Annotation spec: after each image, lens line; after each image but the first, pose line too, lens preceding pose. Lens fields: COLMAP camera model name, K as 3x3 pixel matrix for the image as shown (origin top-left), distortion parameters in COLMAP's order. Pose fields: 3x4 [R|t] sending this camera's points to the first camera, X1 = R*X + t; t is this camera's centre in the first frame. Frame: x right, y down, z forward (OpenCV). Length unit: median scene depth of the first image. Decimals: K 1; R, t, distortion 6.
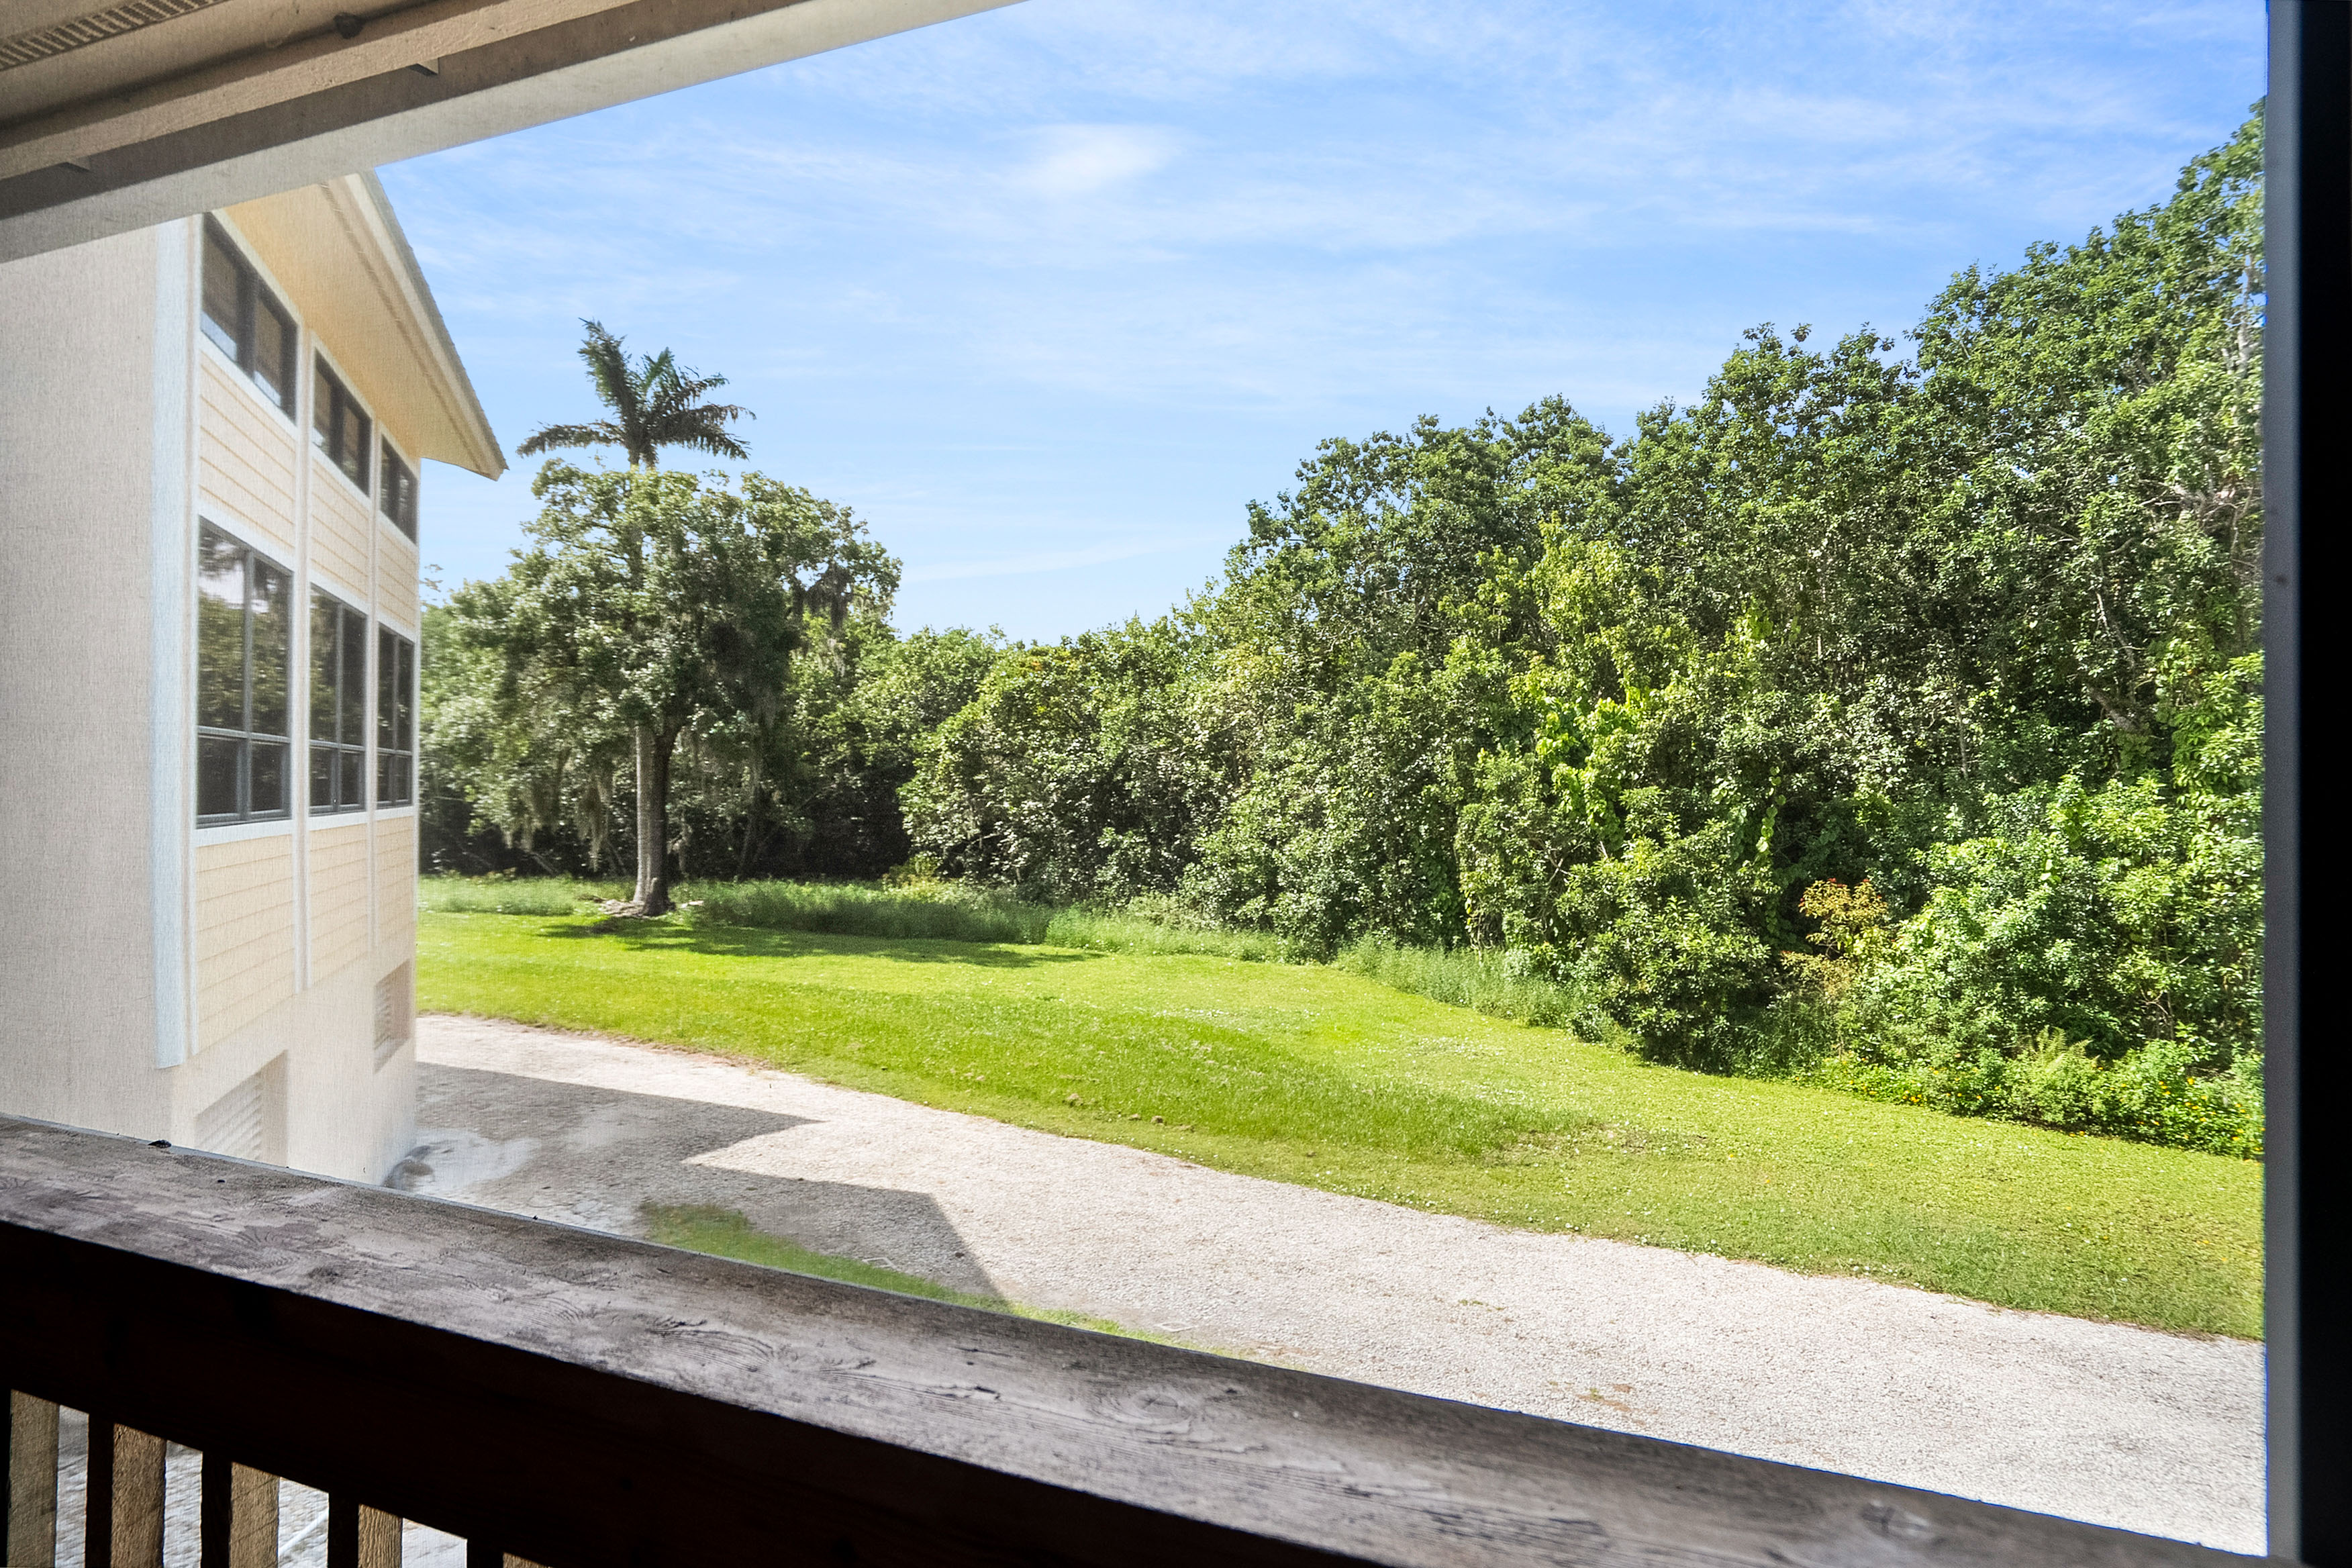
lens RADIAL K [[1207.1, 0, 1171.3], [0, 1207.1, 781.7], [0, 0, 1]] dist [-0.002498, -0.001040]
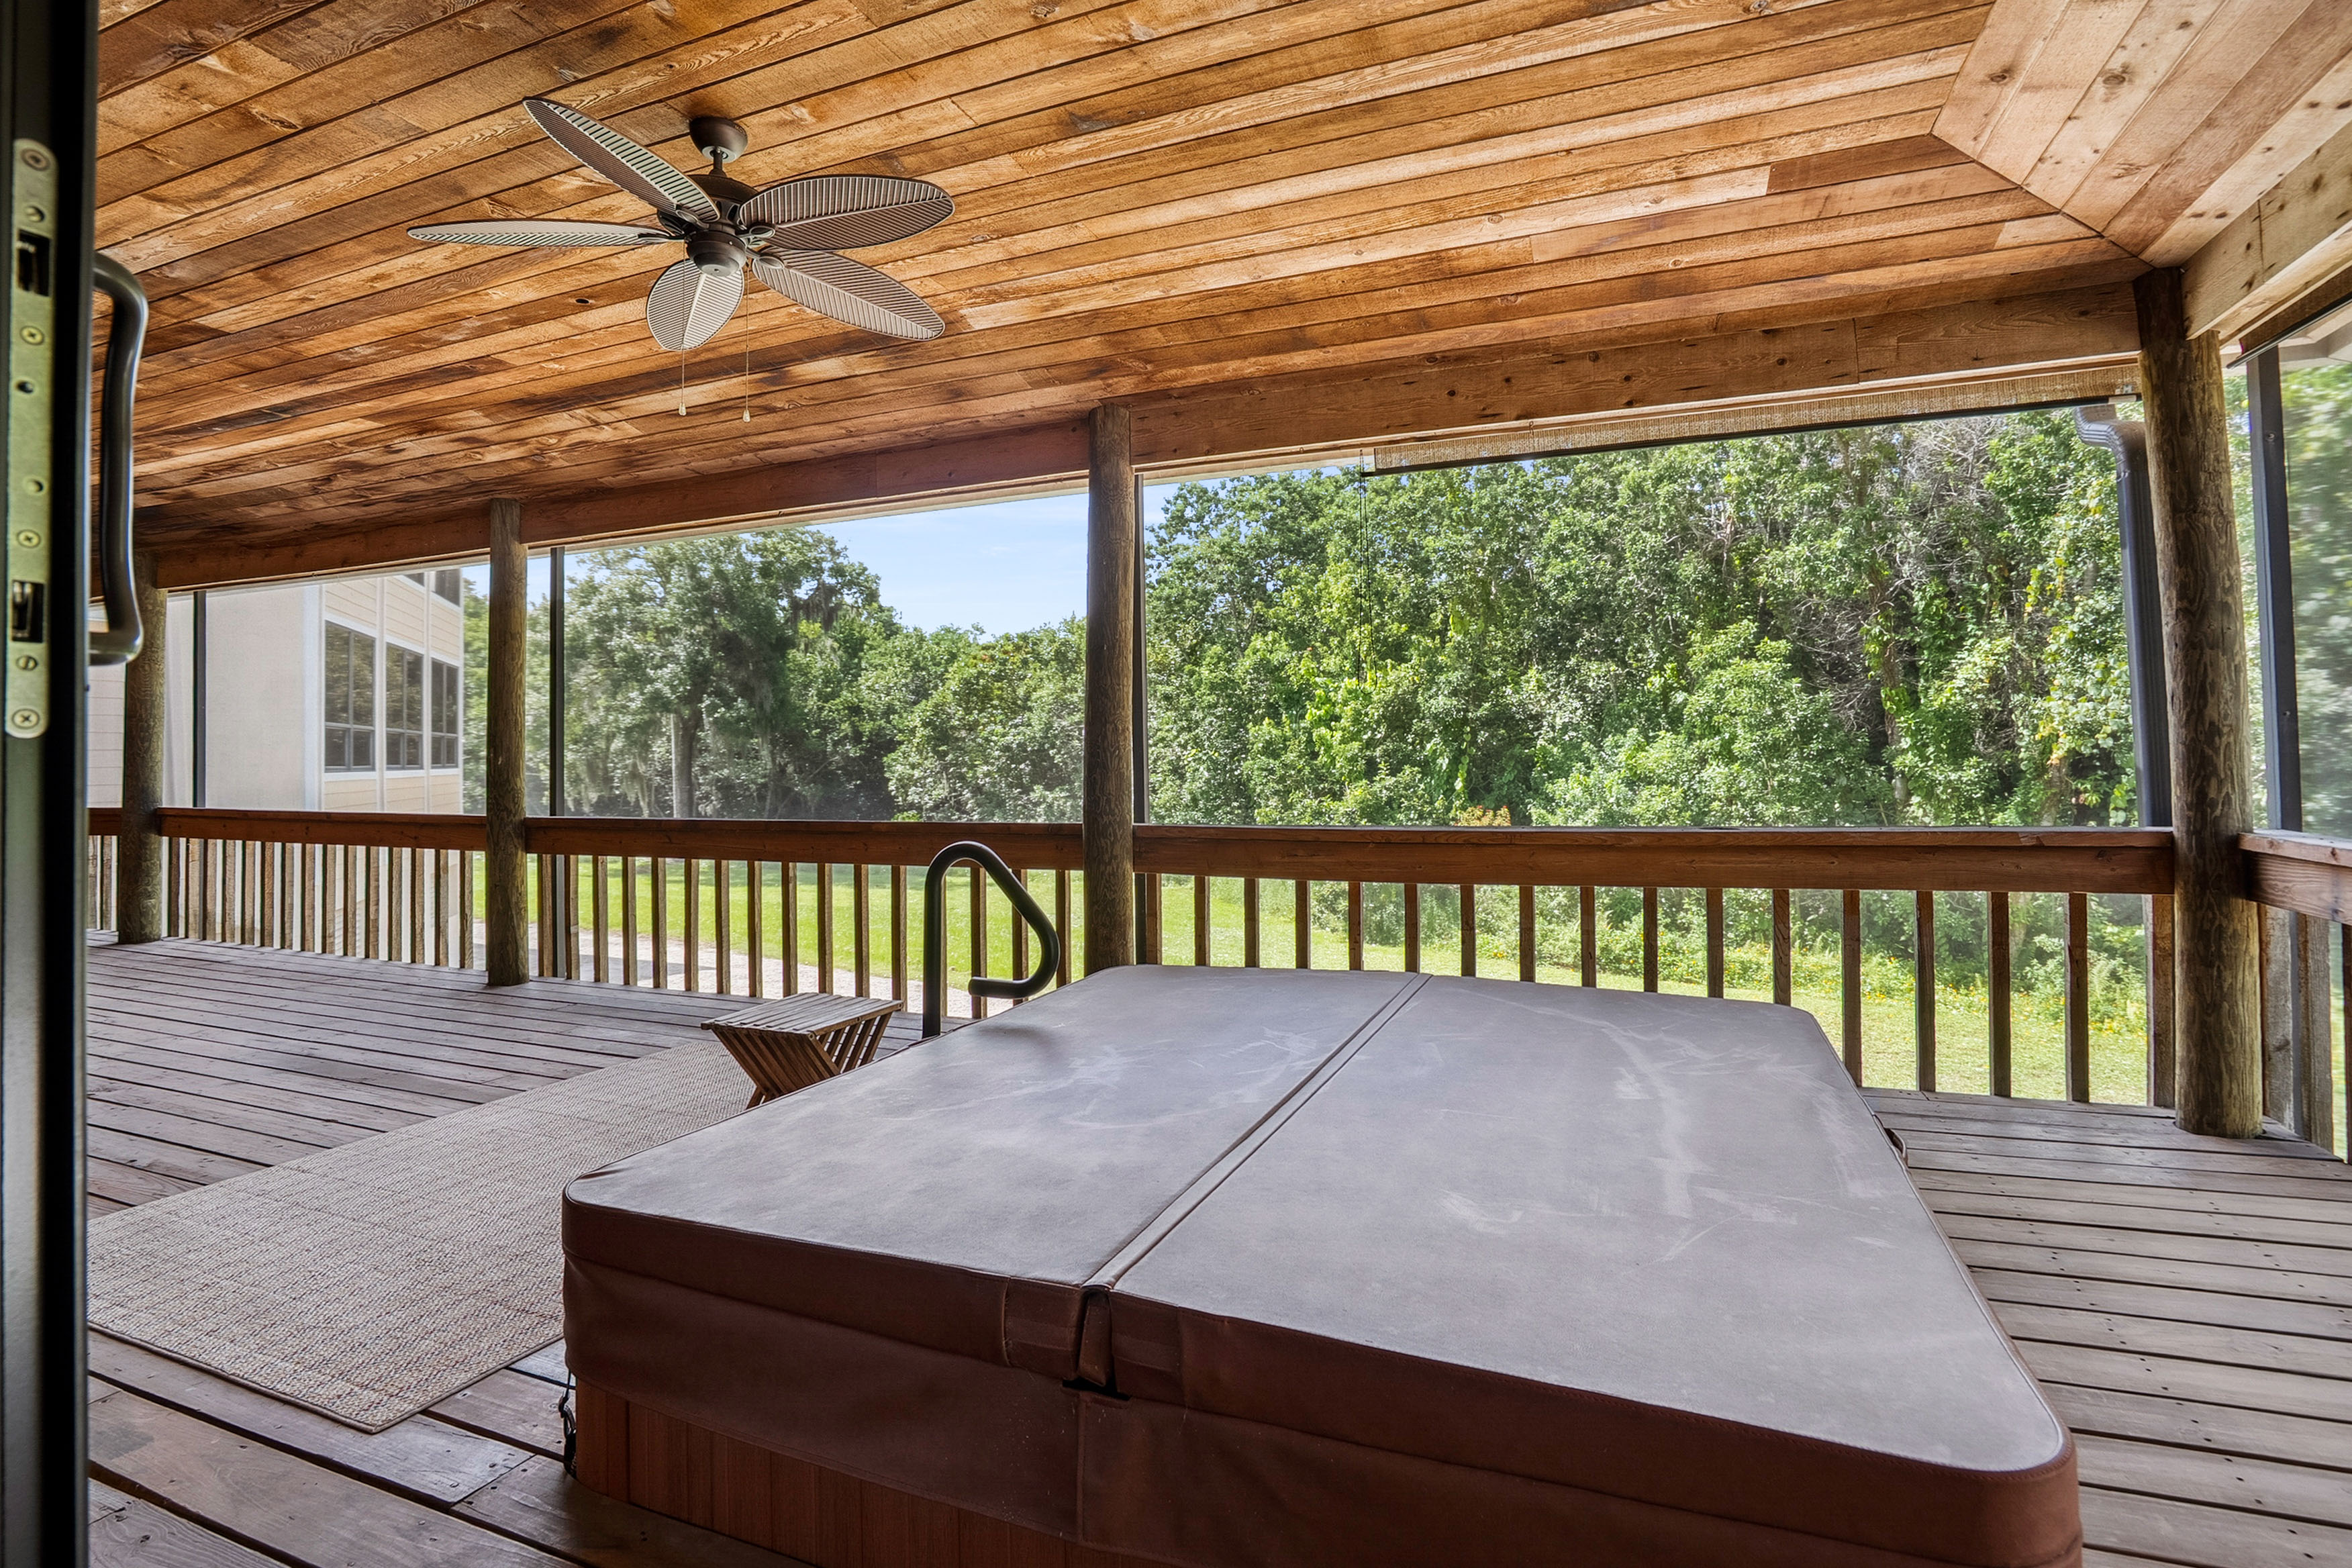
lens RADIAL K [[1079.2, 0, 1169.6], [0, 1079.2, 719.5], [0, 0, 1]] dist [-0.004533, 0.001144]
pose [[0.999694, -0.020258, -0.014193, 0.105617], [0.019831, 0.999366, -0.029581, 0.005272], [0.014783, 0.029291, 0.999462, -0.130842]]
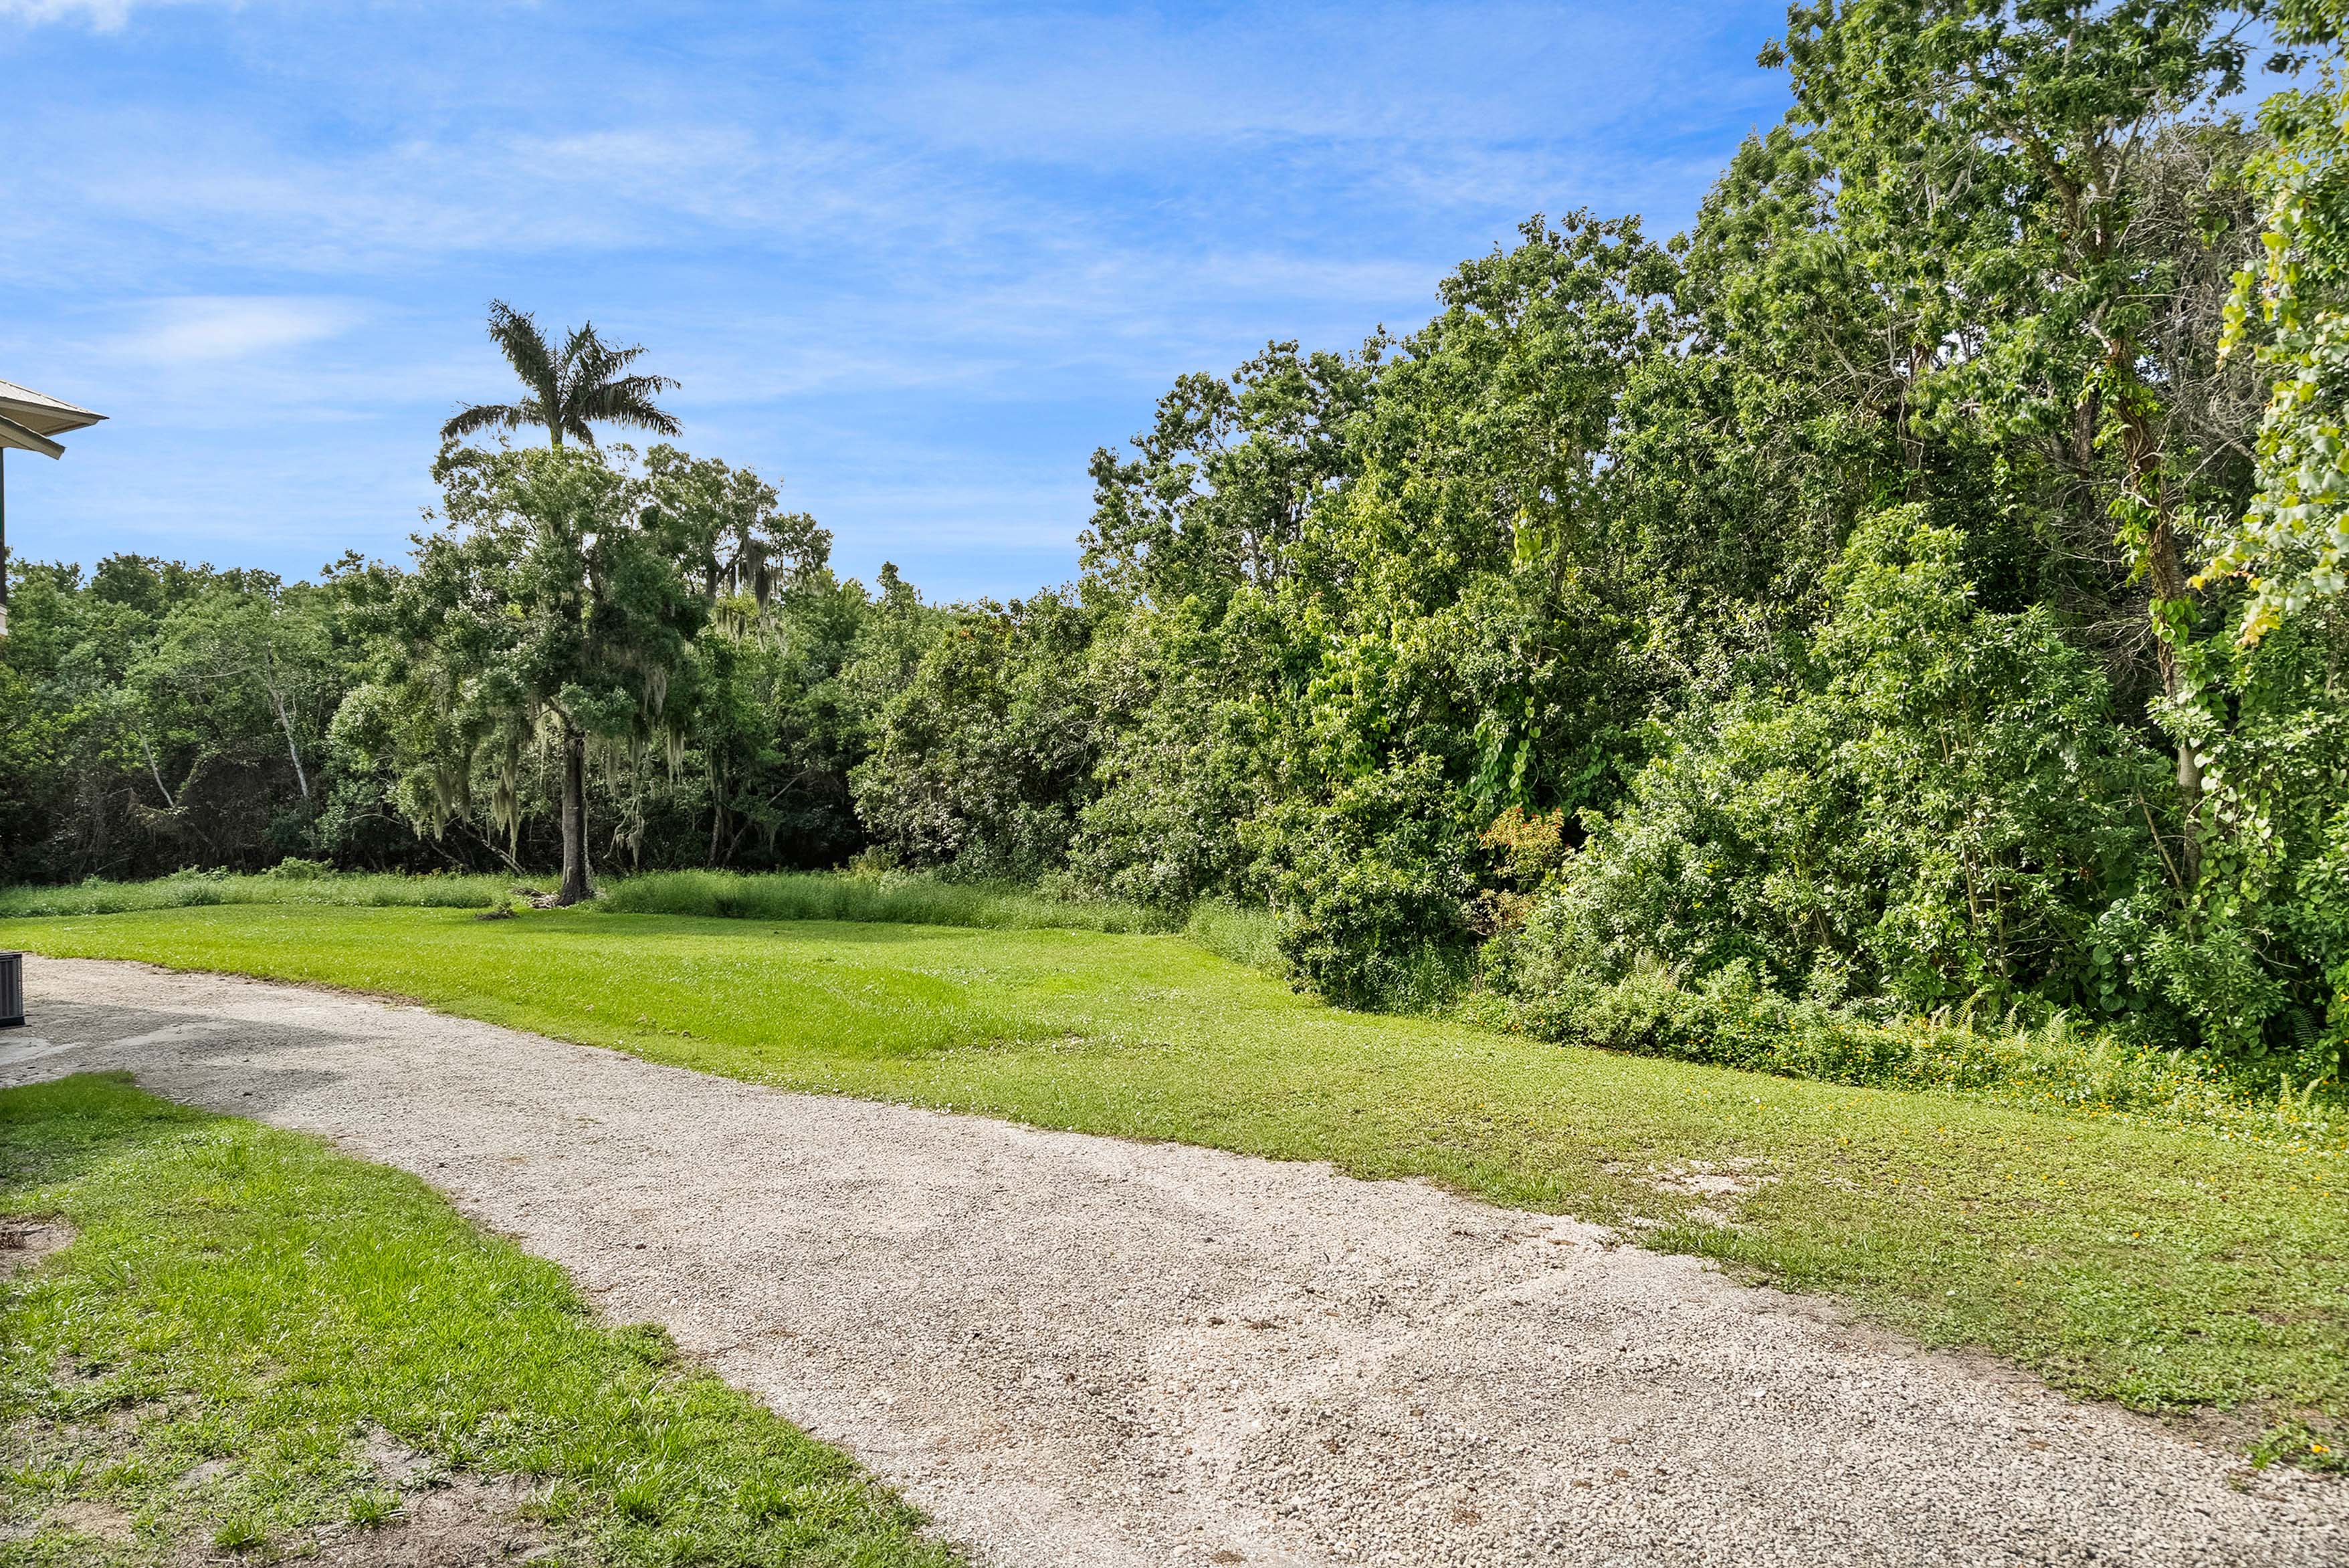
lens RADIAL K [[1379.8, 0, 1172.3], [0, 1379.8, 764.1], [0, 0, 1]] dist [0.047124, -0.000659]
pose [[0.990548, -0.028343, -0.134206, 0.215722], [0.026690, 0.999544, -0.014096, 0.027544], [0.134545, 0.010380, 0.990853, -0.050793]]
